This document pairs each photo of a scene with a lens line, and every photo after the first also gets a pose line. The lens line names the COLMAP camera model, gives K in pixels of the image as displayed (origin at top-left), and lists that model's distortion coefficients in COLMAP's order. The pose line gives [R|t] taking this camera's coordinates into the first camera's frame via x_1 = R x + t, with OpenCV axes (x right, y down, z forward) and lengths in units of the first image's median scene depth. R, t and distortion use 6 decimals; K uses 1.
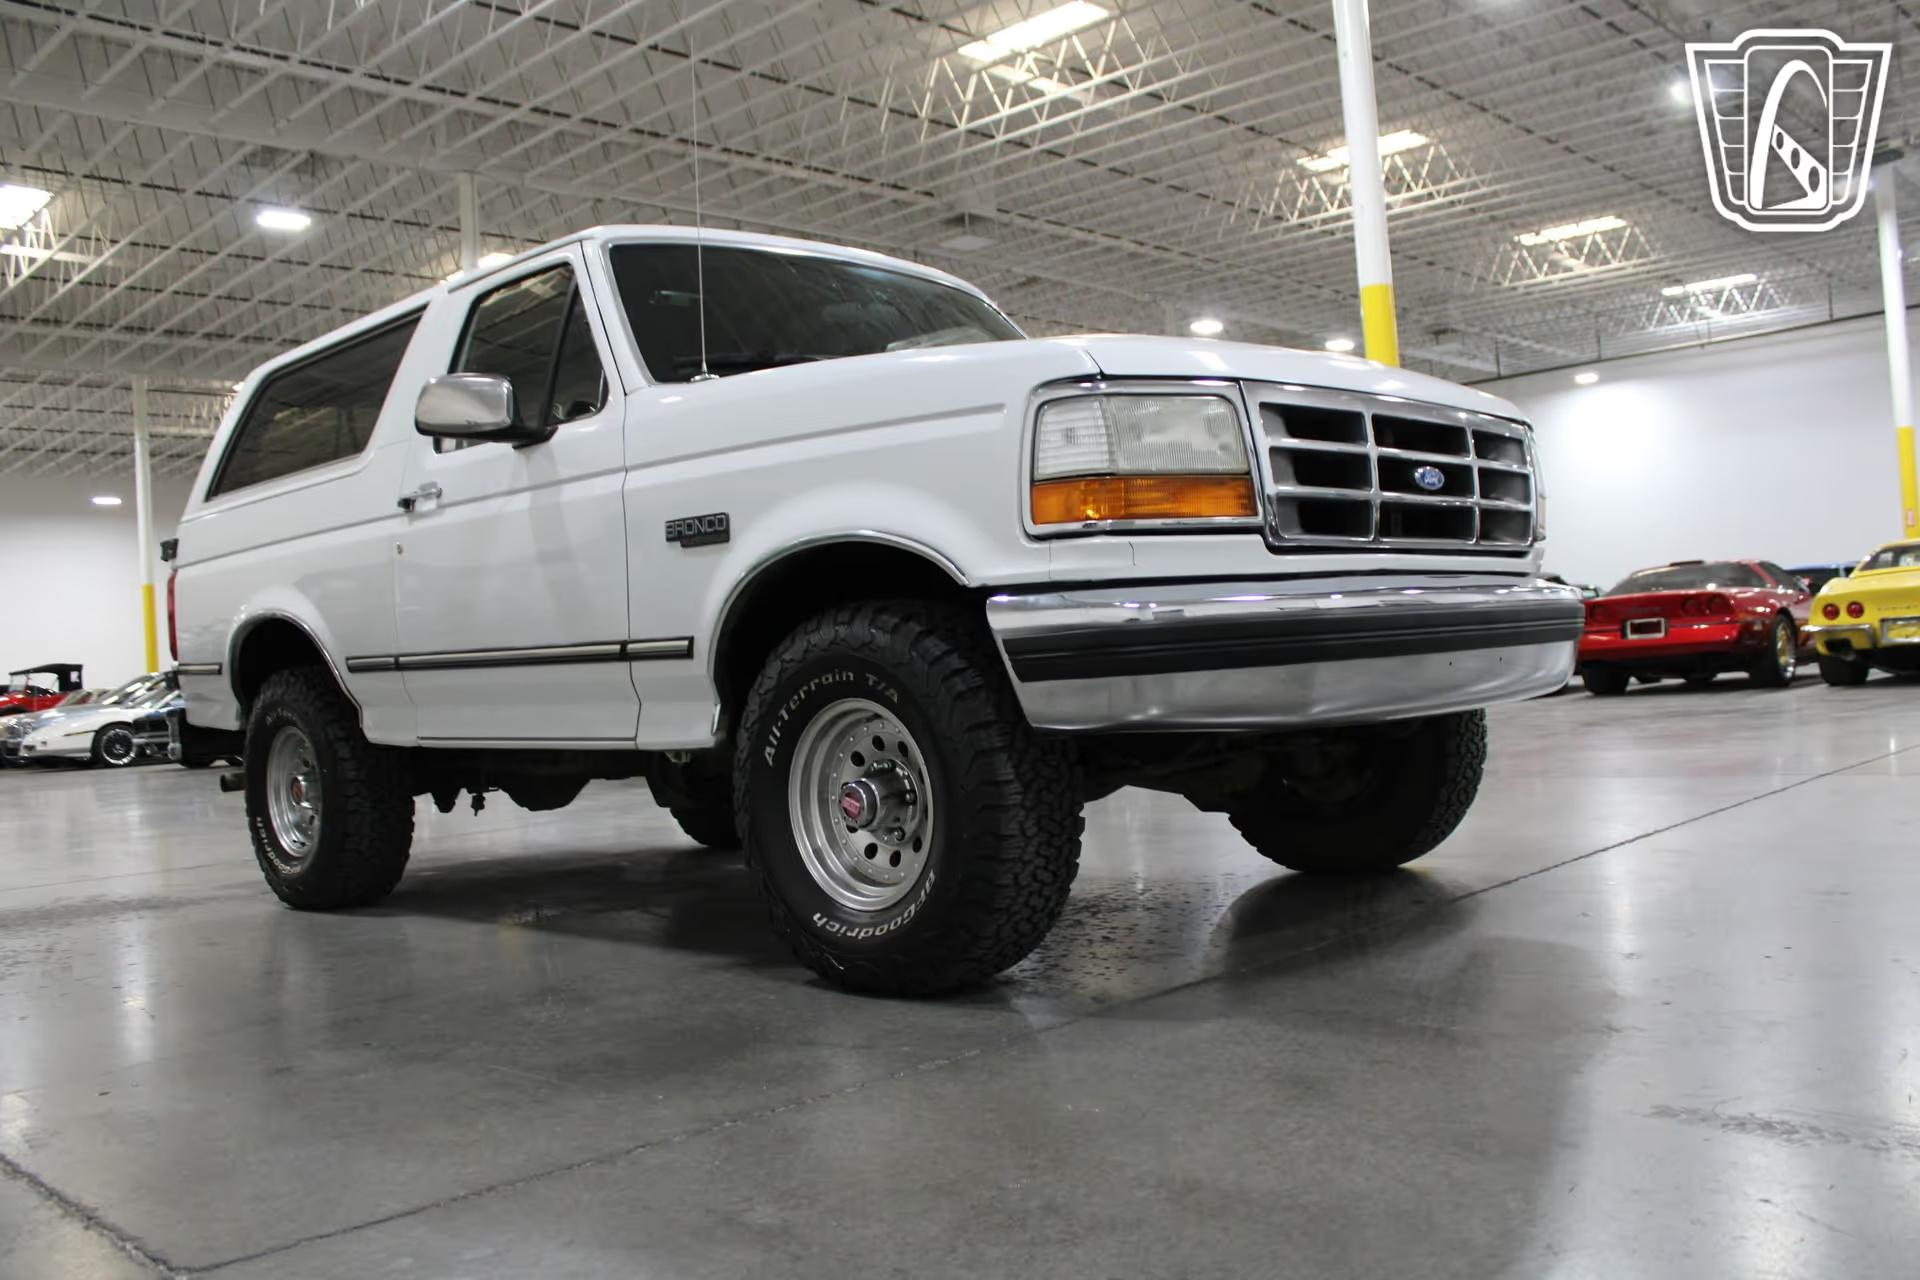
lens RADIAL K [[1641.5, 0, 968.1], [0, 1641.5, 646.1], [0, 0, 1]] dist [-0.162805, 0.153376]
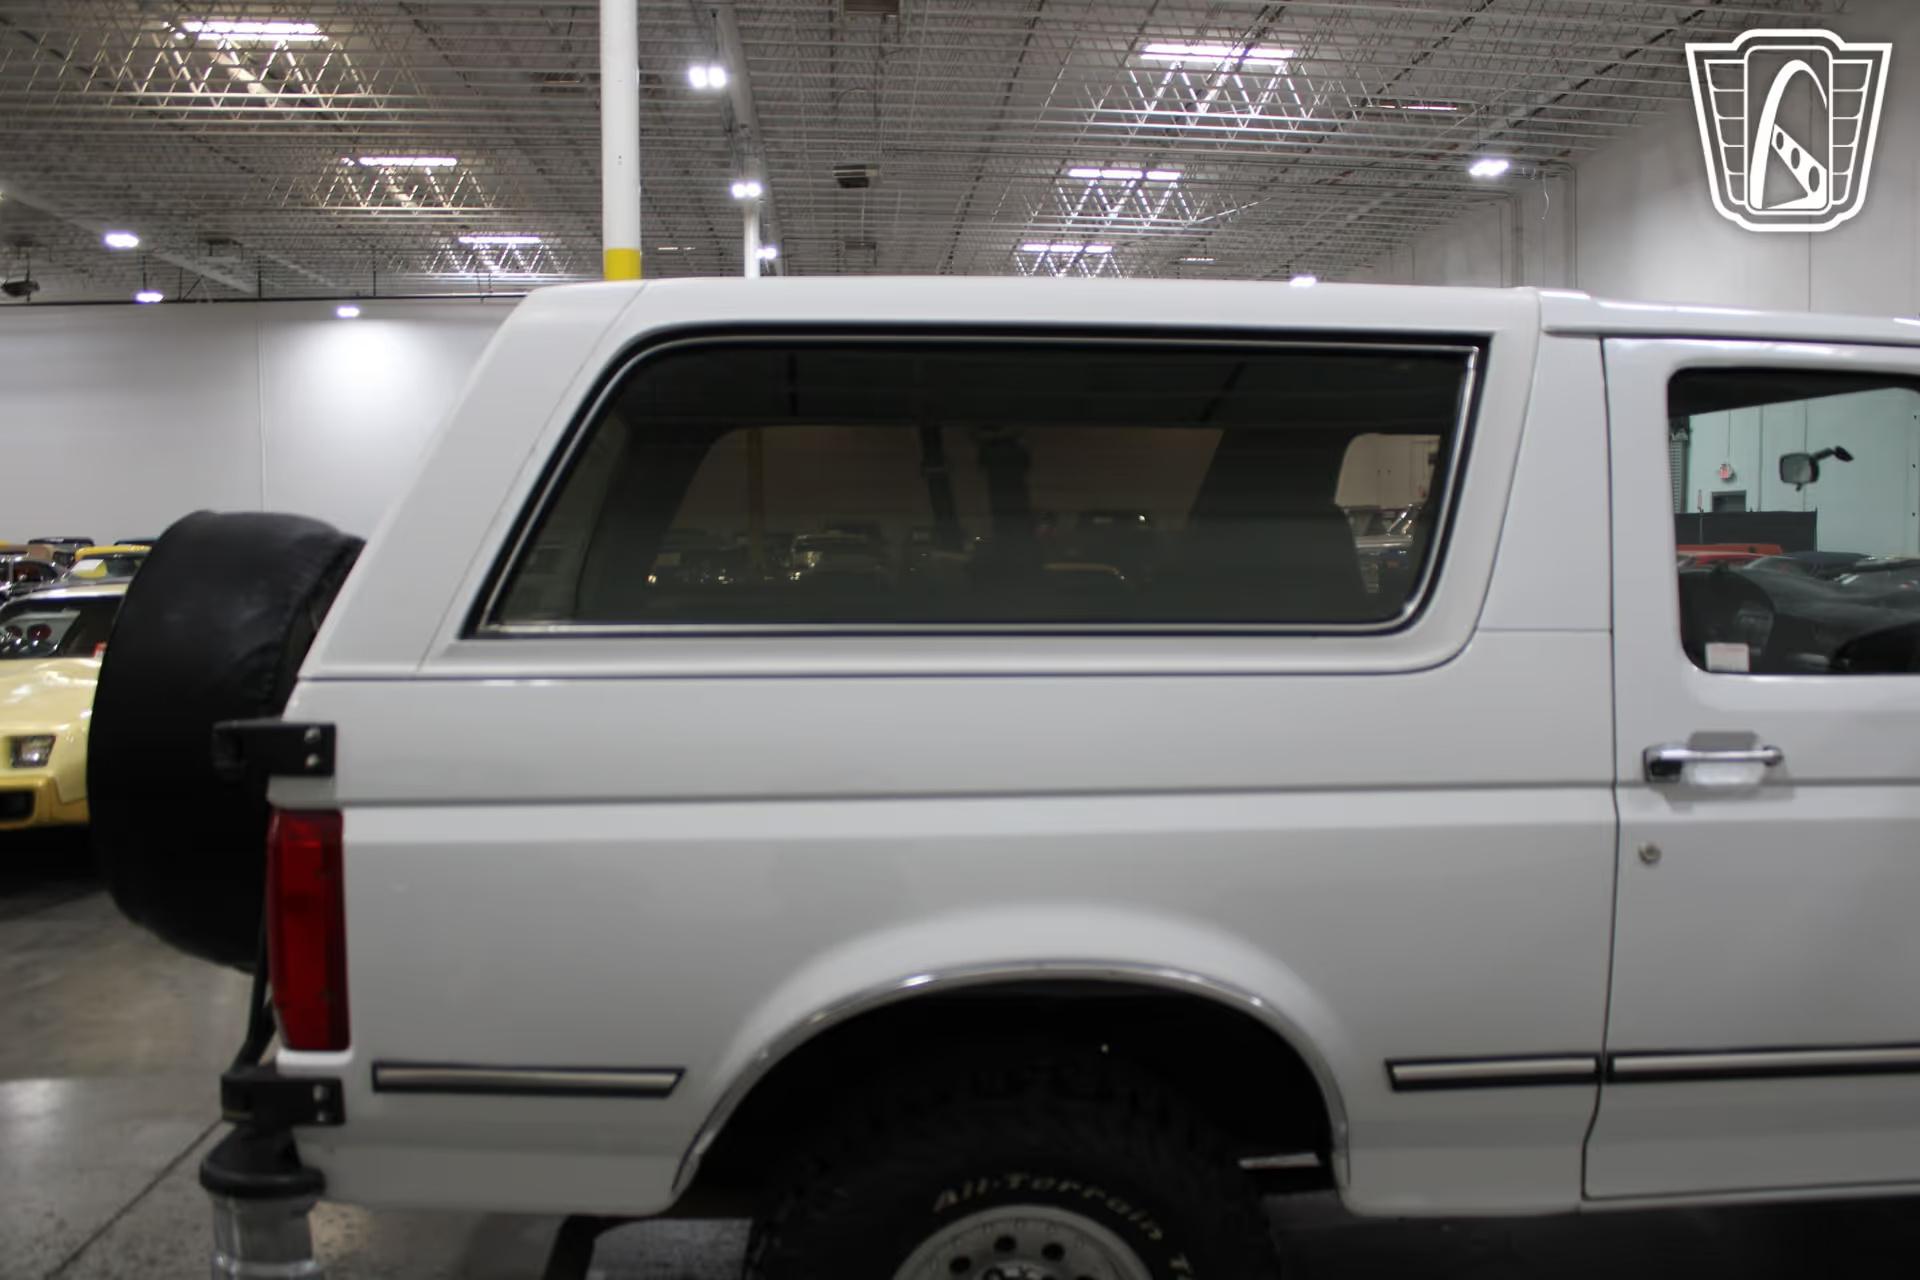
lens RADIAL K [[1638.7, 0, 968.9], [0, 1638.7, 637.5], [0, 0, 1]] dist [-0.160911, 0.151039]
pose [[0.659463, 0.009682, 0.751675, -0.911025], [-0.043586, 0.998727, 0.025375, -0.137180], [-0.750472, -0.049496, 0.659046, 0.858578]]
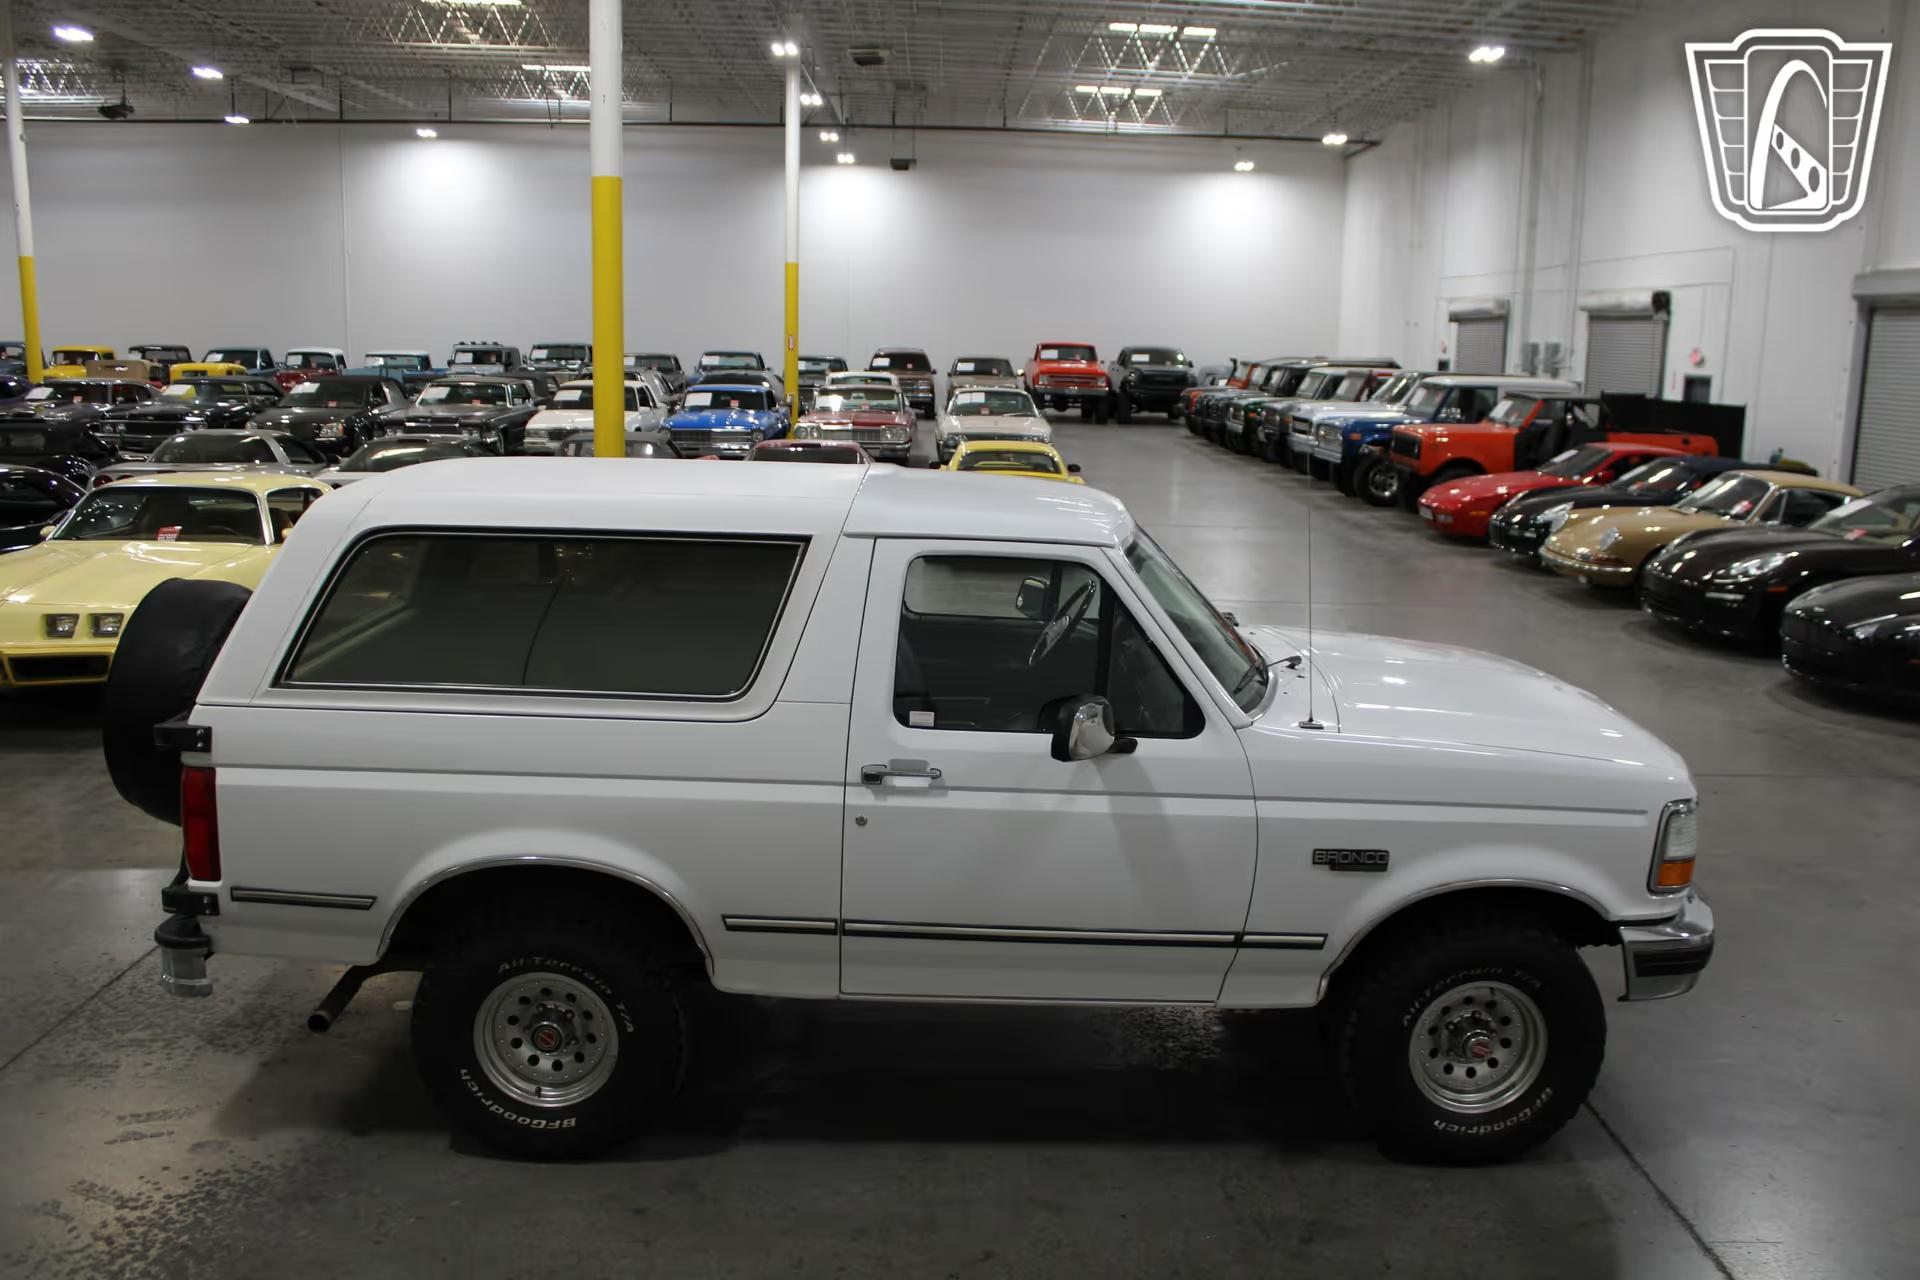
lens RADIAL K [[1627.7, 0, 970.9], [0, 1627.7, 637.2], [0, 0, 1]] dist [-0.157776, 0.141789]
pose [[0.698158, -0.050943, 0.714129, -1.049586], [-0.079143, 0.985861, 0.147700, -0.335623], [-0.711556, -0.159636, 0.684254, 0.295957]]
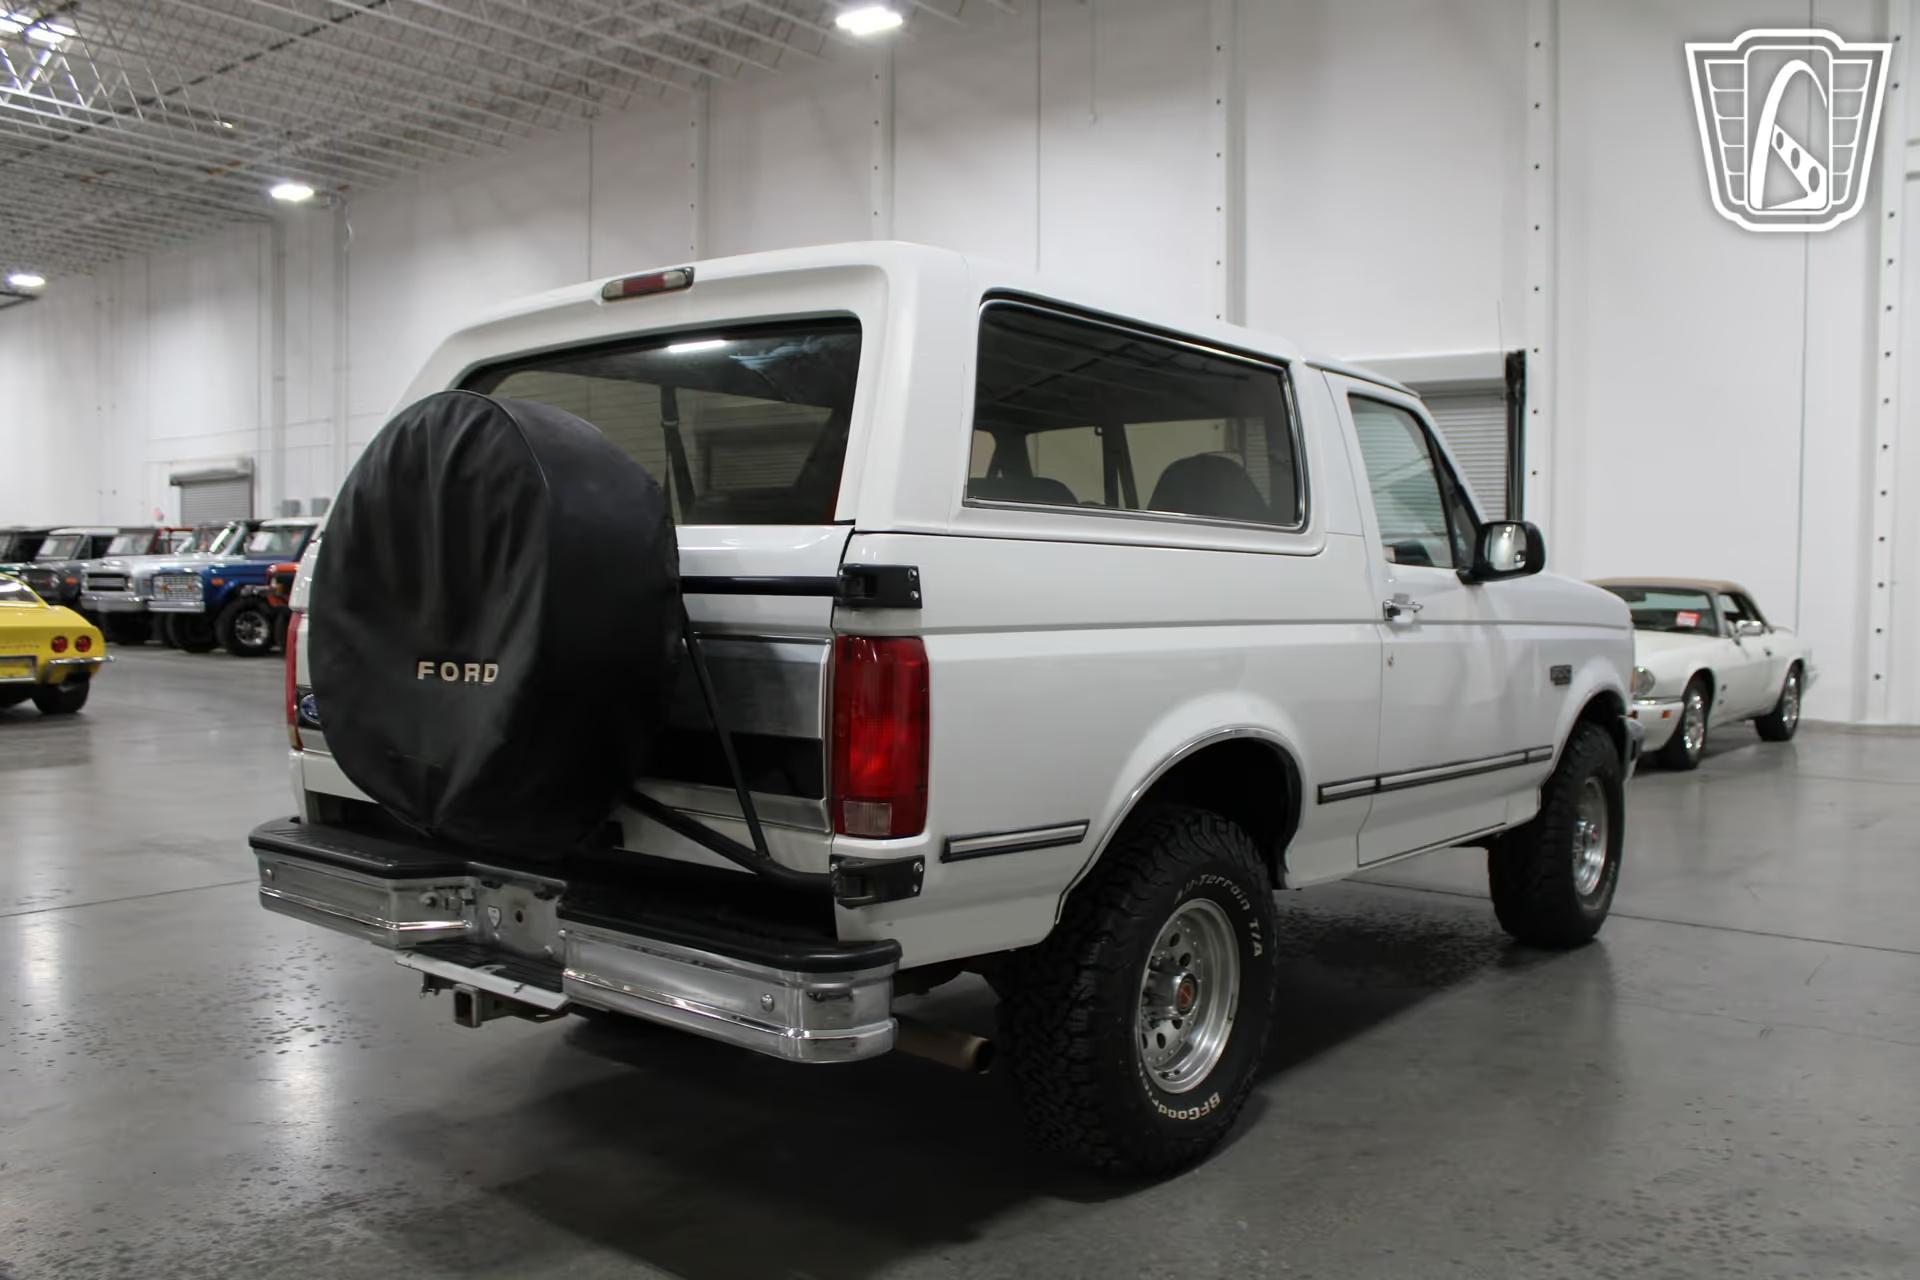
lens RADIAL K [[1633.3, 0, 969.5], [0, 1633.3, 645.3], [0, 0, 1]] dist [-0.156682, 0.142275]
pose [[-0.089271, 0.017721, 0.995850, -1.294183], [-0.019192, 0.999625, -0.019508, -0.048041], [-0.995822, -0.020854, -0.088898, 1.364437]]
